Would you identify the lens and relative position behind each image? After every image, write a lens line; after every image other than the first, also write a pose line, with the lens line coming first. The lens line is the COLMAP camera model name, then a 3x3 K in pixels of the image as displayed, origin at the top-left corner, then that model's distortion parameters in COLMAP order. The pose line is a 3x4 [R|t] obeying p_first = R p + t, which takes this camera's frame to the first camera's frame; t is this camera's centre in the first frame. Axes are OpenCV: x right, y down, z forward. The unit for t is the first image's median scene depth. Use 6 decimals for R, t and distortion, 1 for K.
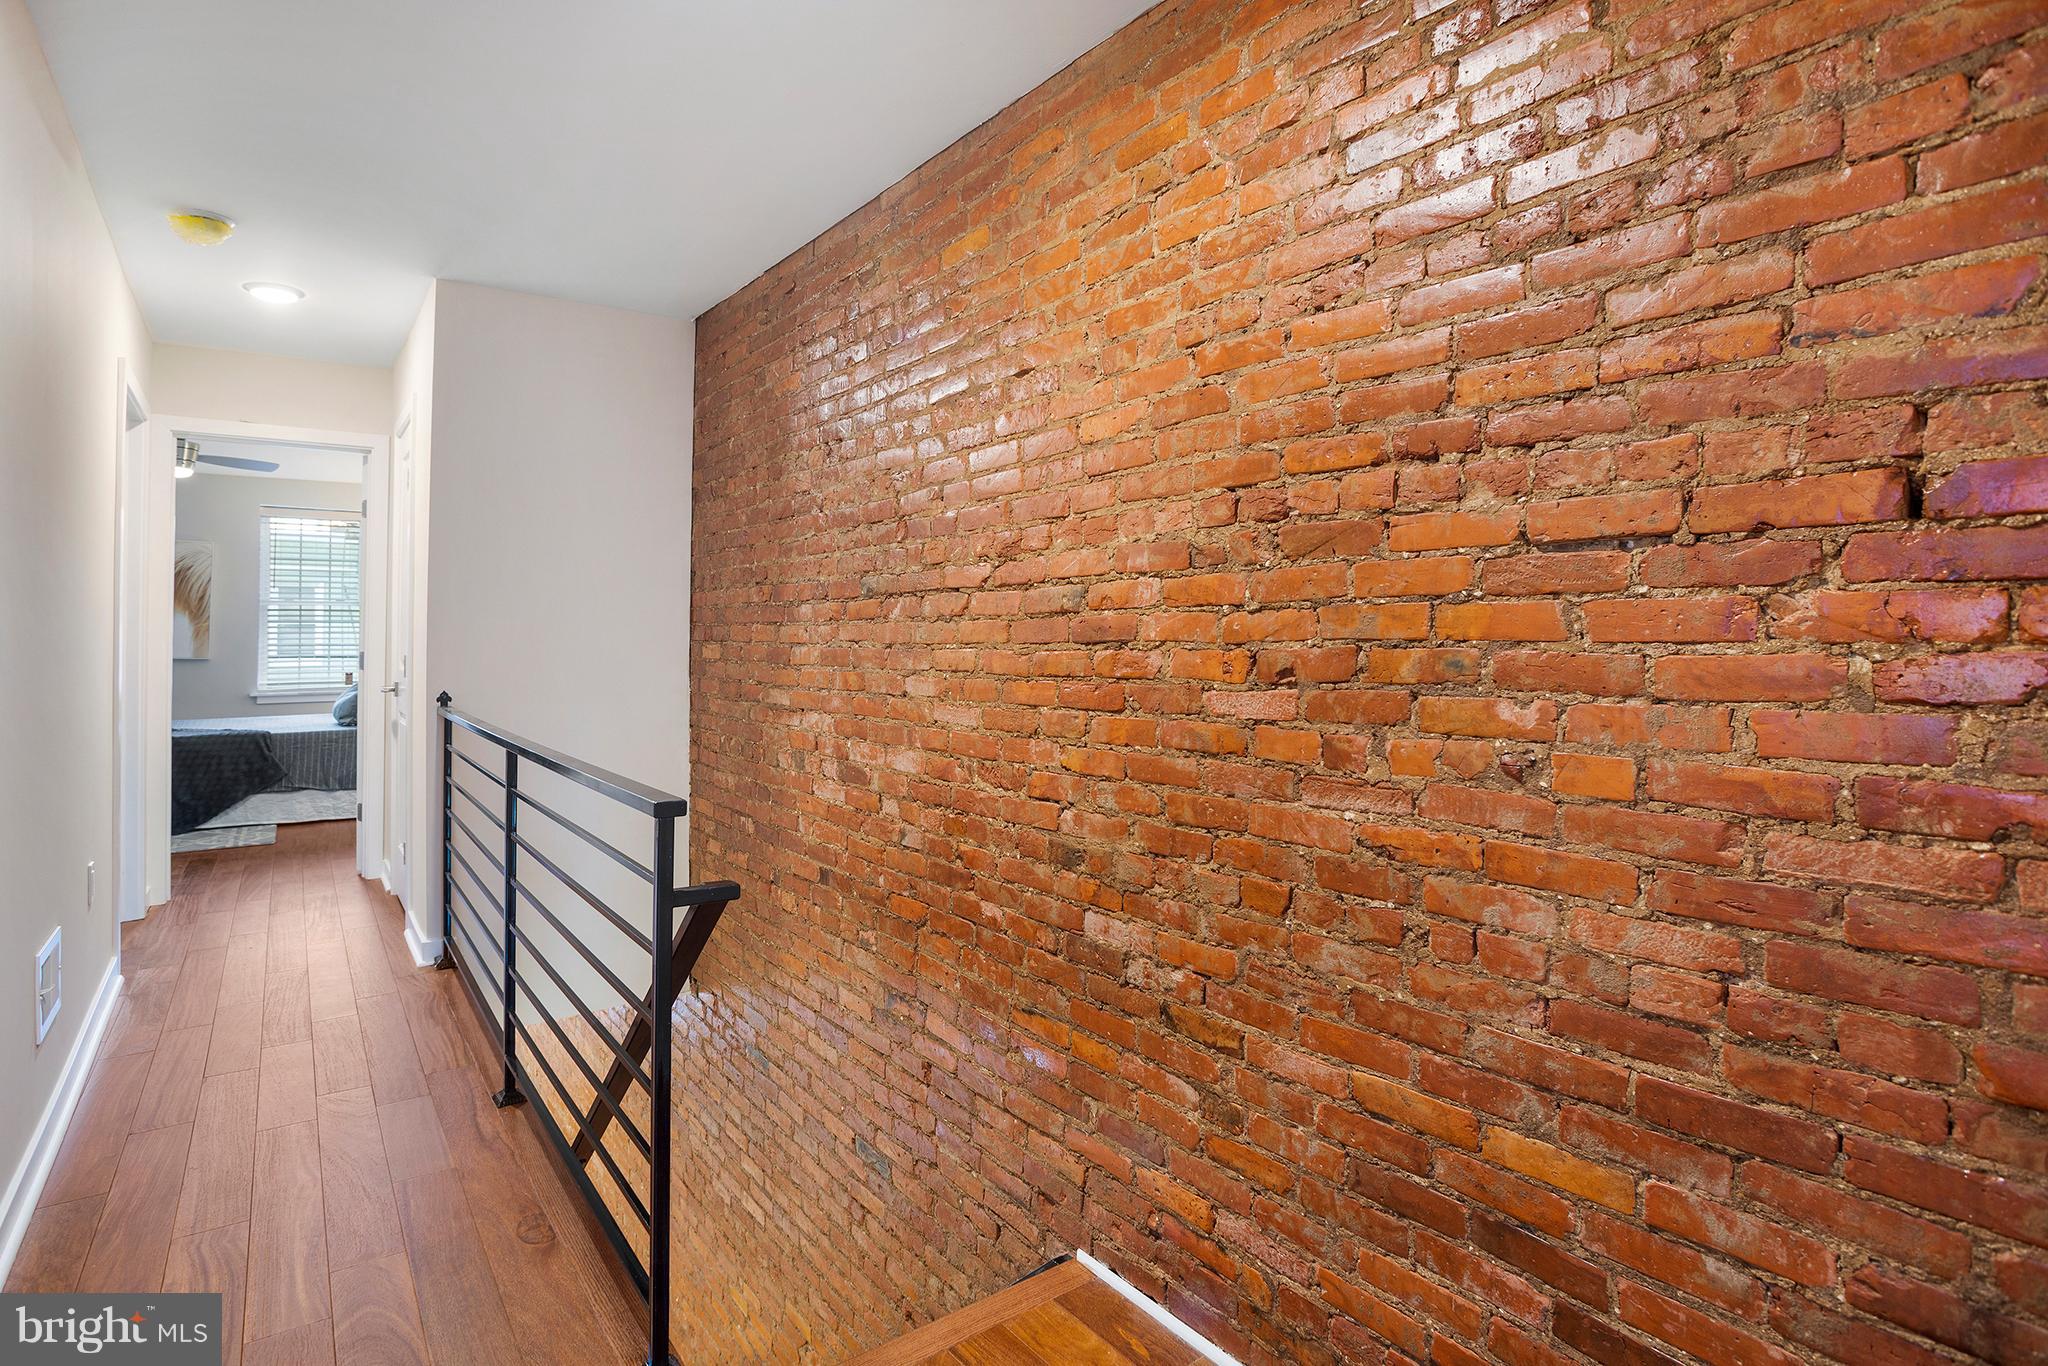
lens RADIAL K [[1020.8, 0, 1018.6], [0, 1020.8, 676.0], [0, 0, 1]] dist [-0.086203, 0.034393]
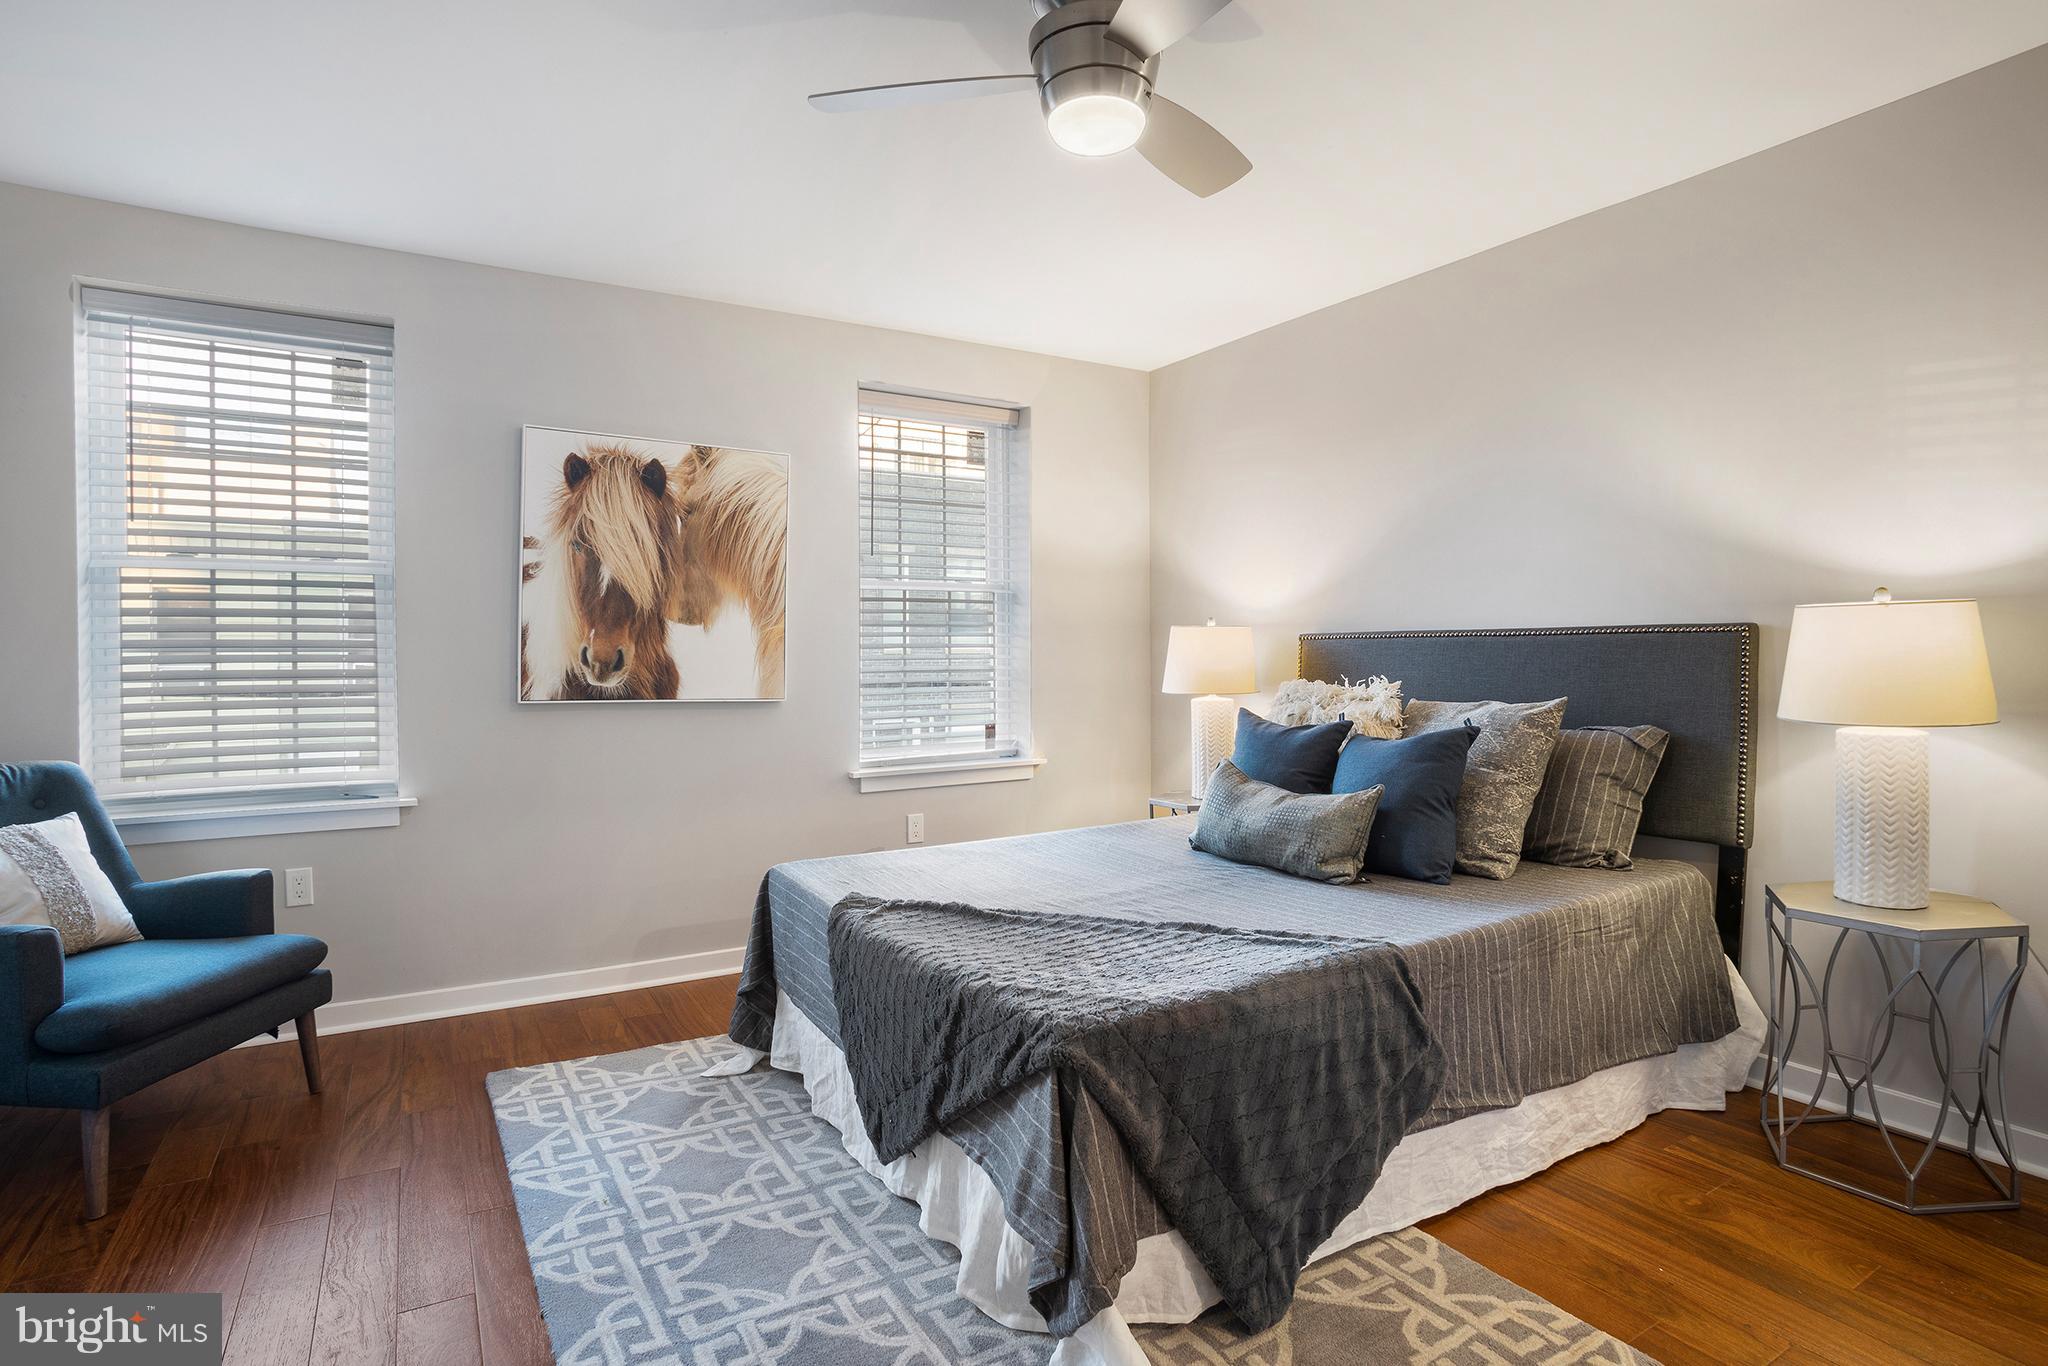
lens RADIAL K [[1045.9, 0, 997.7], [0, 1045.9, 669.3], [0, 0, 1]] dist [-0.079682, 0.030332]
pose [[0.994048, -0.023709, -0.106335, -0.860139], [0.022821, 0.999694, -0.009561, -0.032390], [0.106529, 0.007077, 0.994284, 0.655326]]
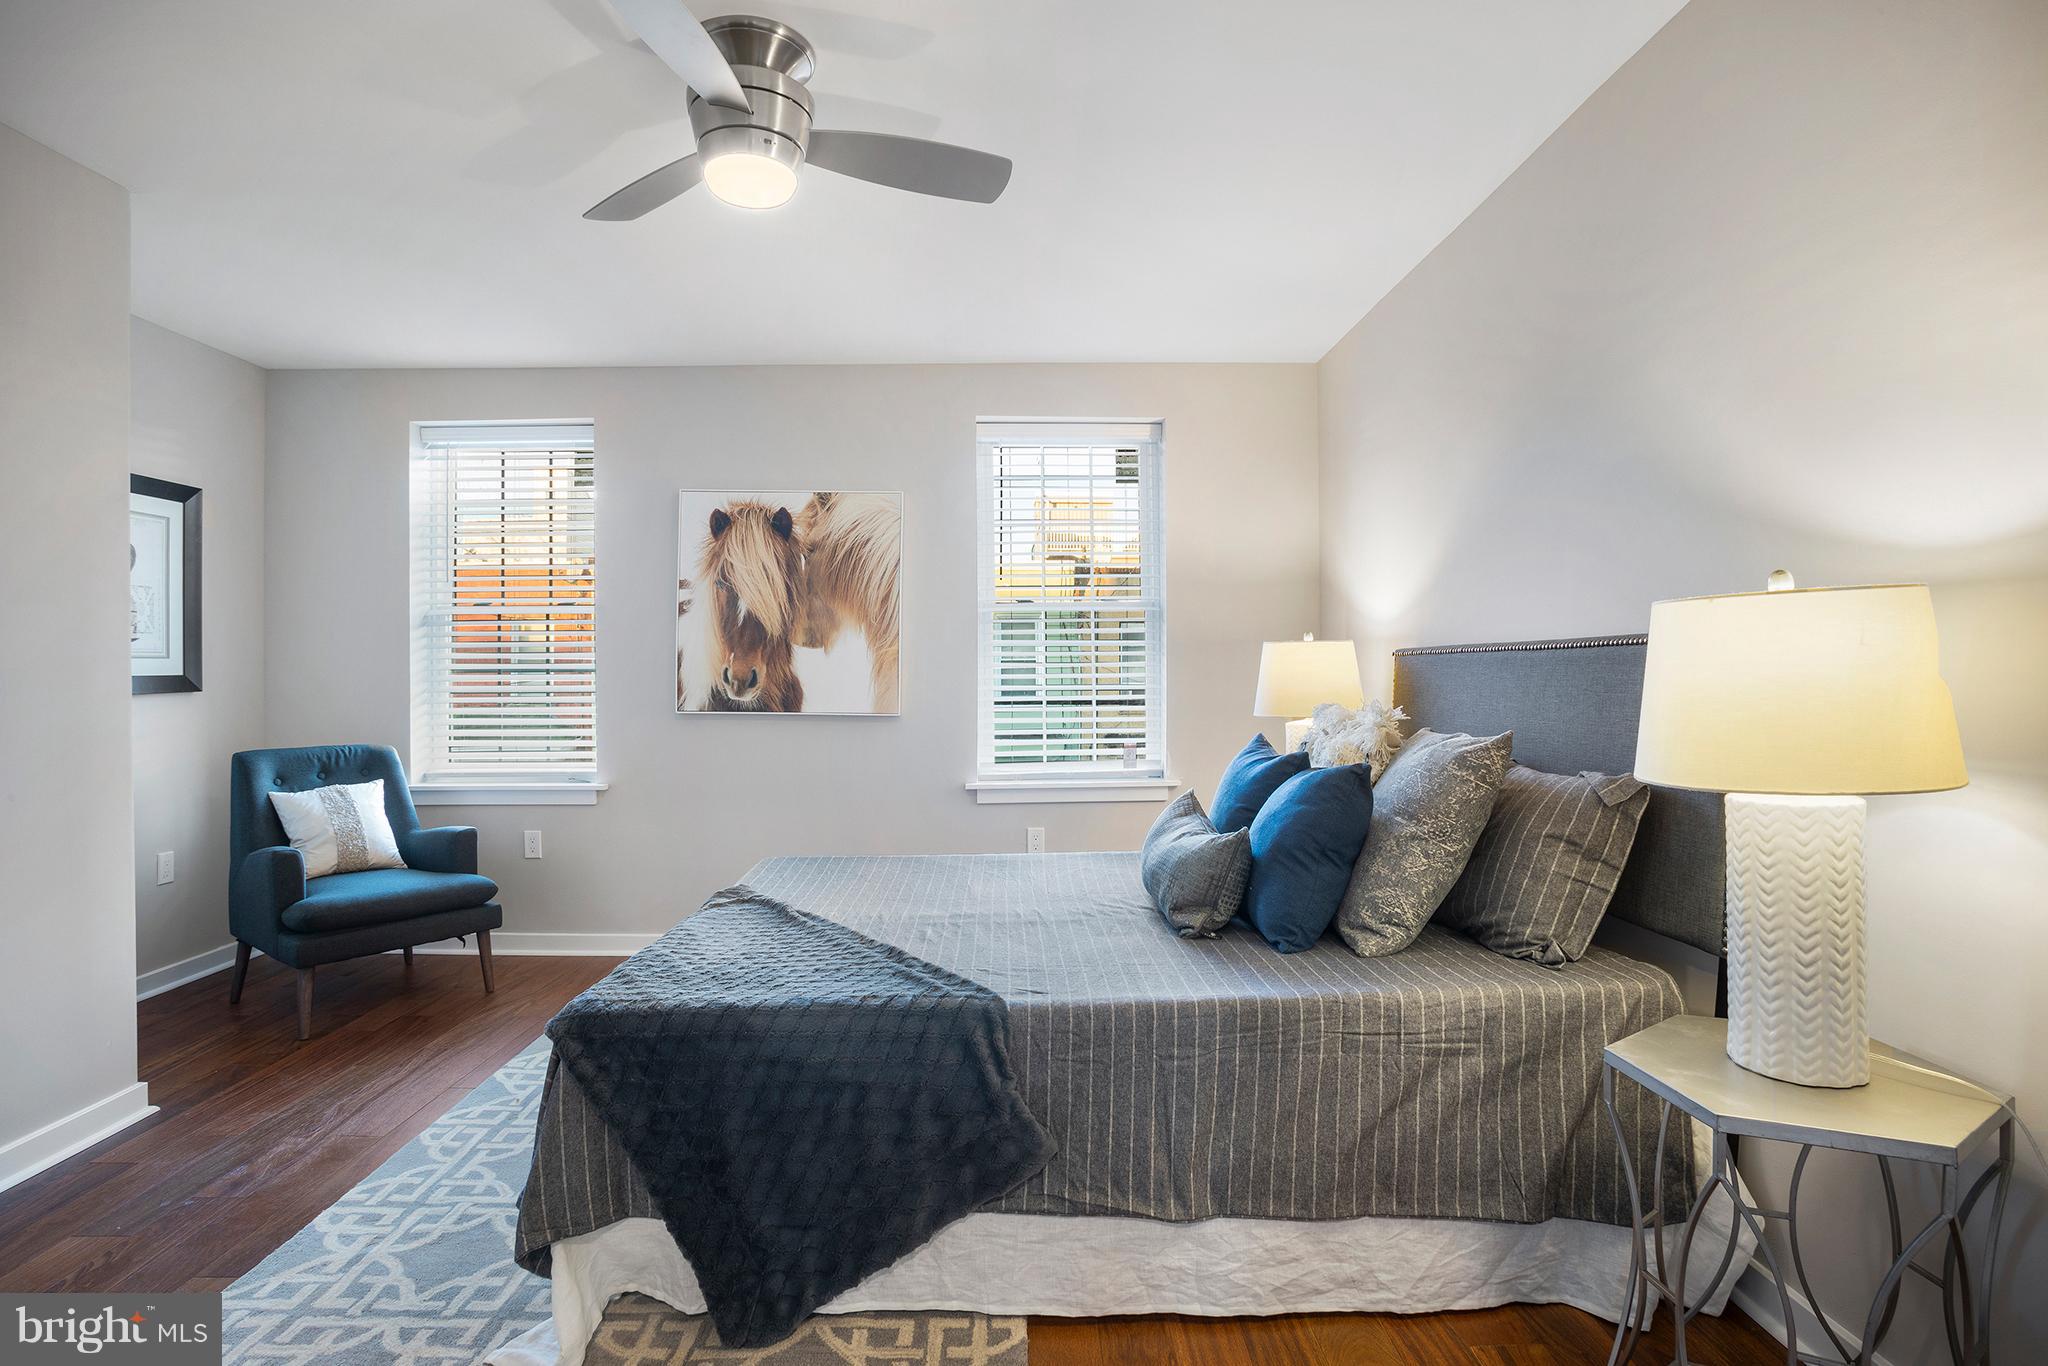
lens RADIAL K [[1020.8, 0, 1018.6], [0, 1020.8, 676.0], [0, 0, 1]] dist [-0.086203, 0.034393]
pose [[0.809489, -0.023456, -0.586666, -0.586874], [0.009871, 0.999604, -0.026346, -0.029930], [0.587052, 0.015536, 0.809400, 0.765426]]
